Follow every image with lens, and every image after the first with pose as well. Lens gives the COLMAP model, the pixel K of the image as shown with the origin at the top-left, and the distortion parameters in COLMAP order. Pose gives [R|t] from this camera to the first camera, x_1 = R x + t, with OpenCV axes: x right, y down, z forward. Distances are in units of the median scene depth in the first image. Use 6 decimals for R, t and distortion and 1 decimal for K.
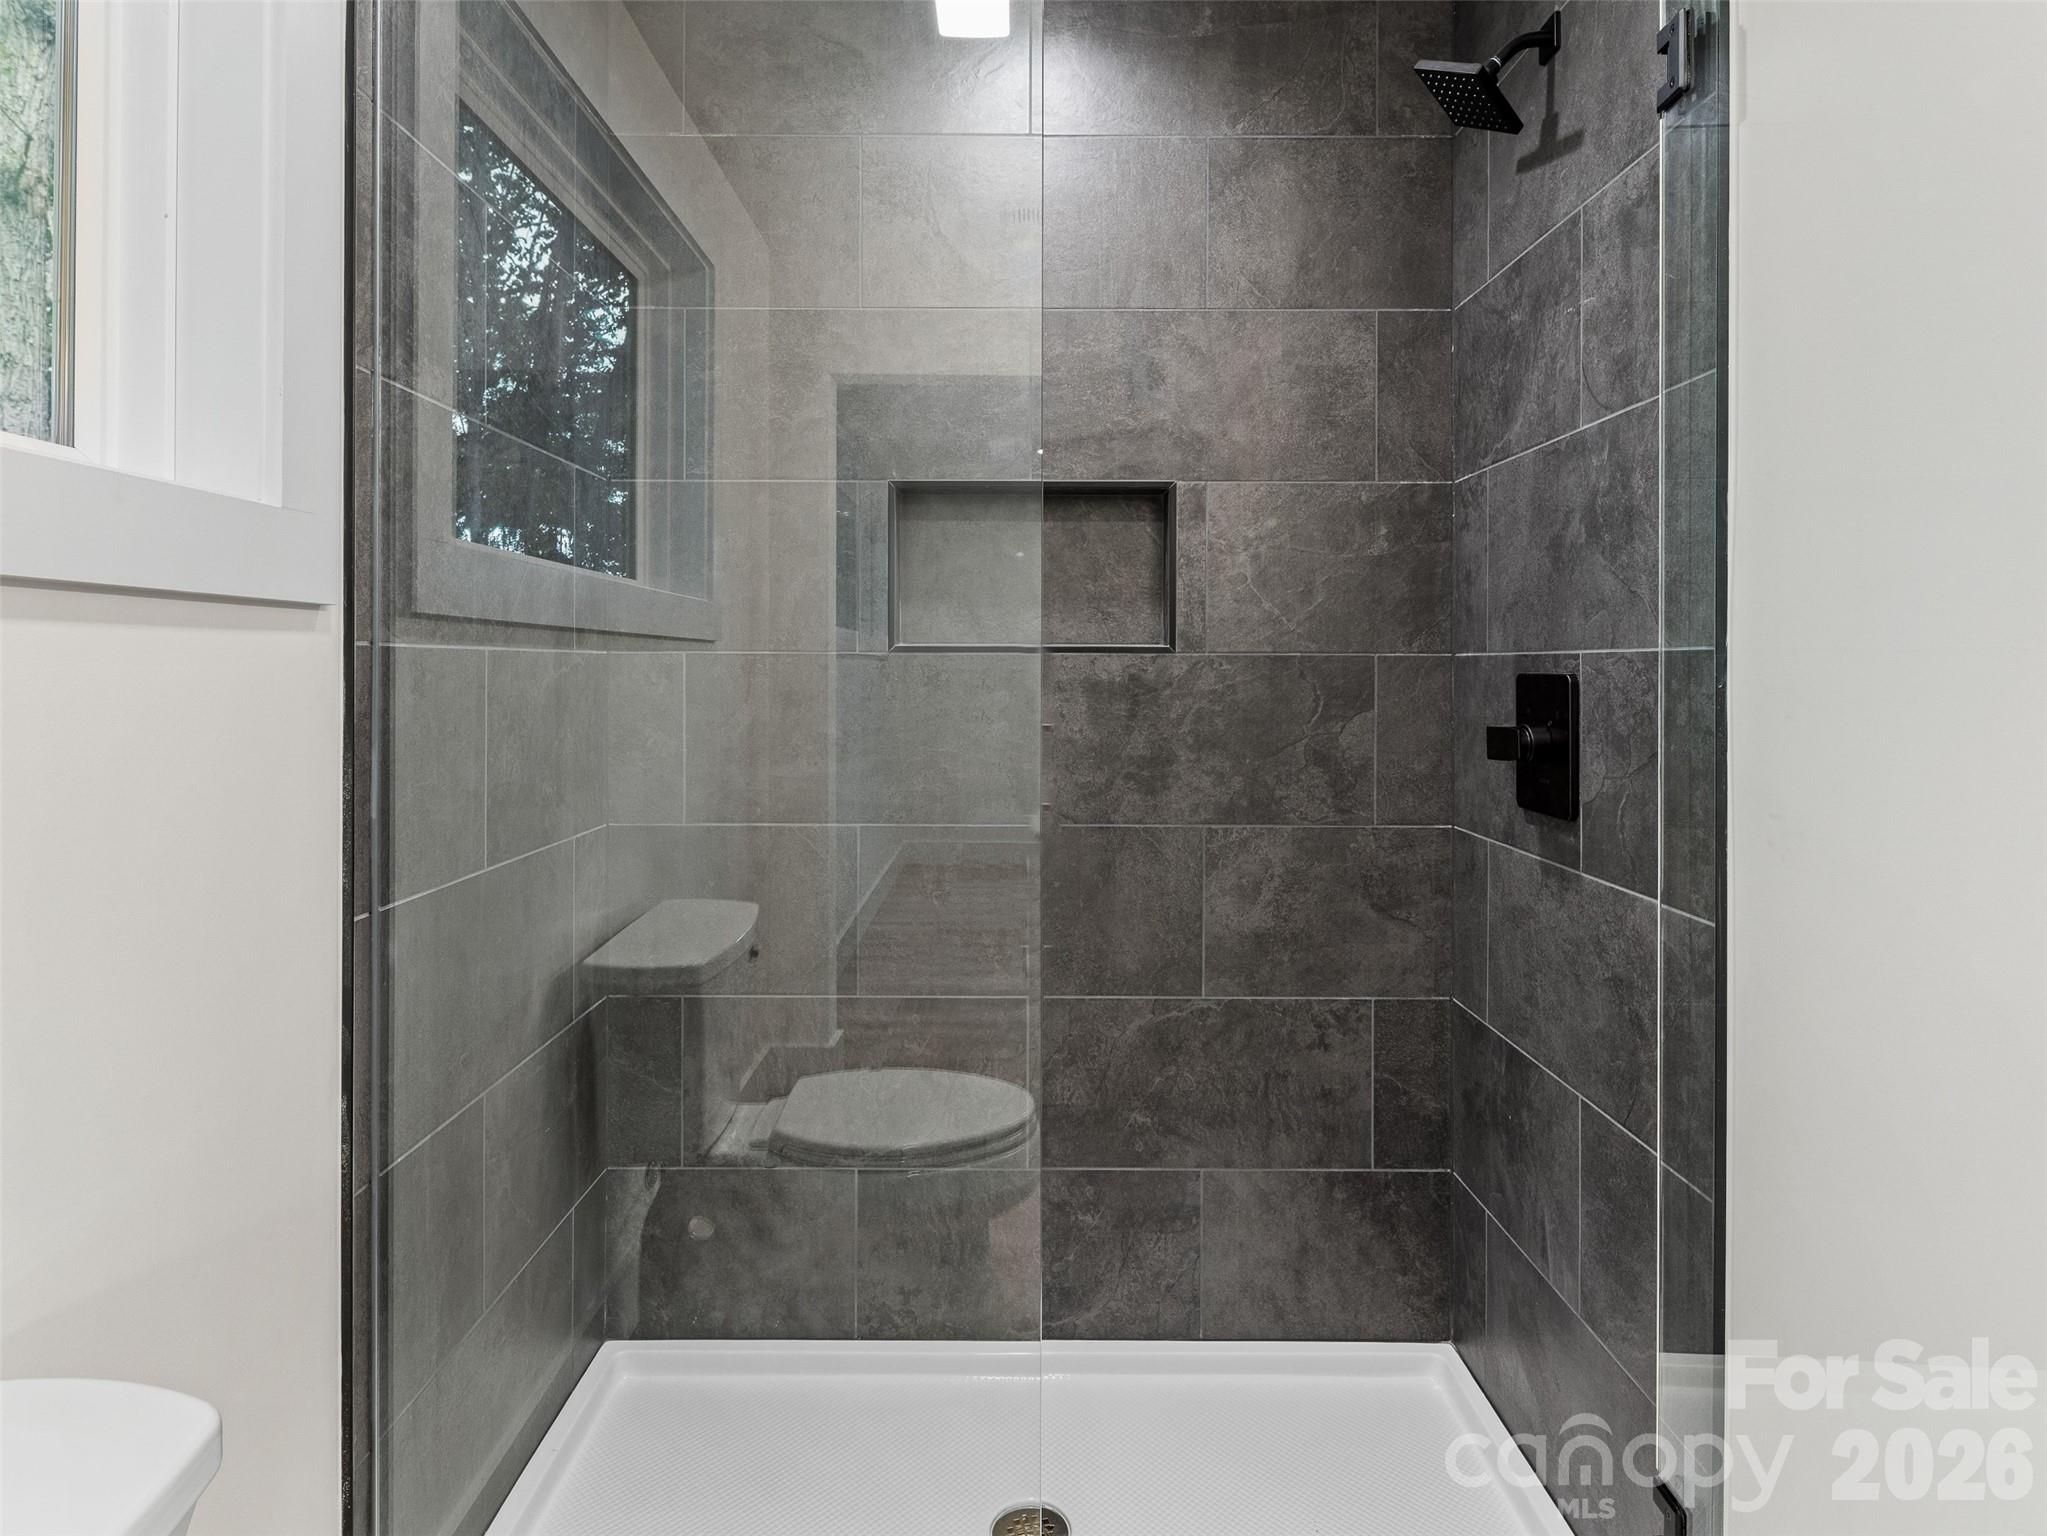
lens RADIAL K [[1130.6, 0, 1019.0], [0, 1130.6, 768.7], [0, 0, 1]] dist [0.004529, -0.004808]
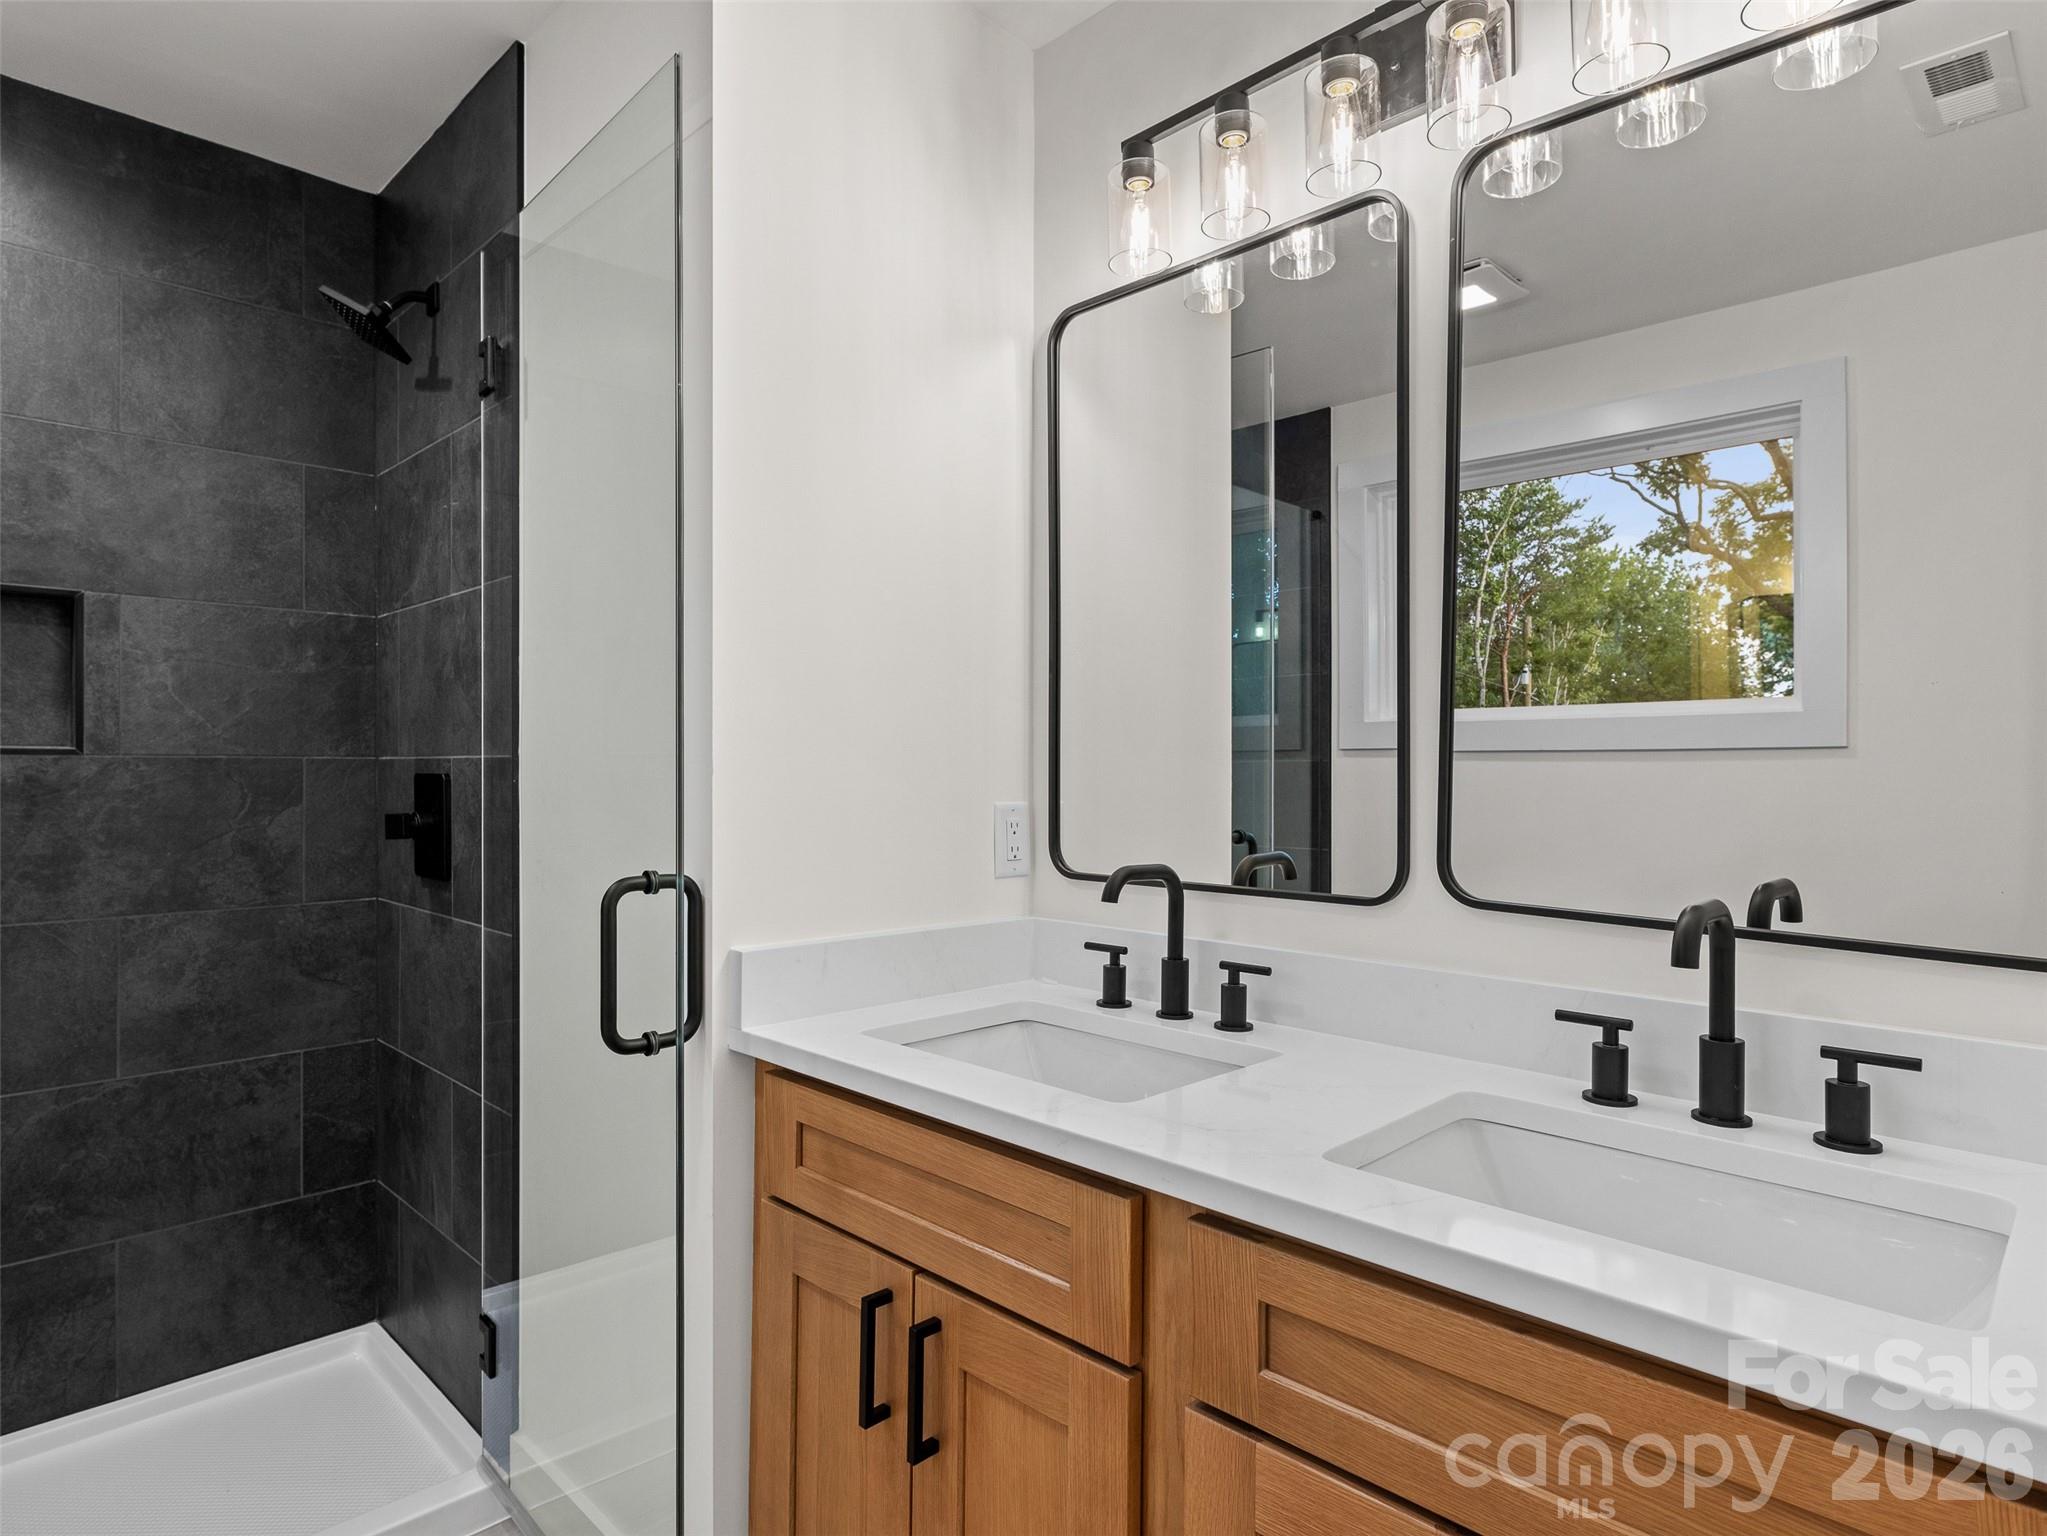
lens RADIAL K [[1130.6, 0, 1017.3], [0, 1130.6, 771.0], [0, 0, 1]] dist [0.004529, -0.004808]
pose [[0.704306, -0.003339, 0.709888, 0.004441], [0.063814, 0.996238, -0.058627, 0.030790], [-0.707022, 0.086592, 0.701870, -0.367926]]
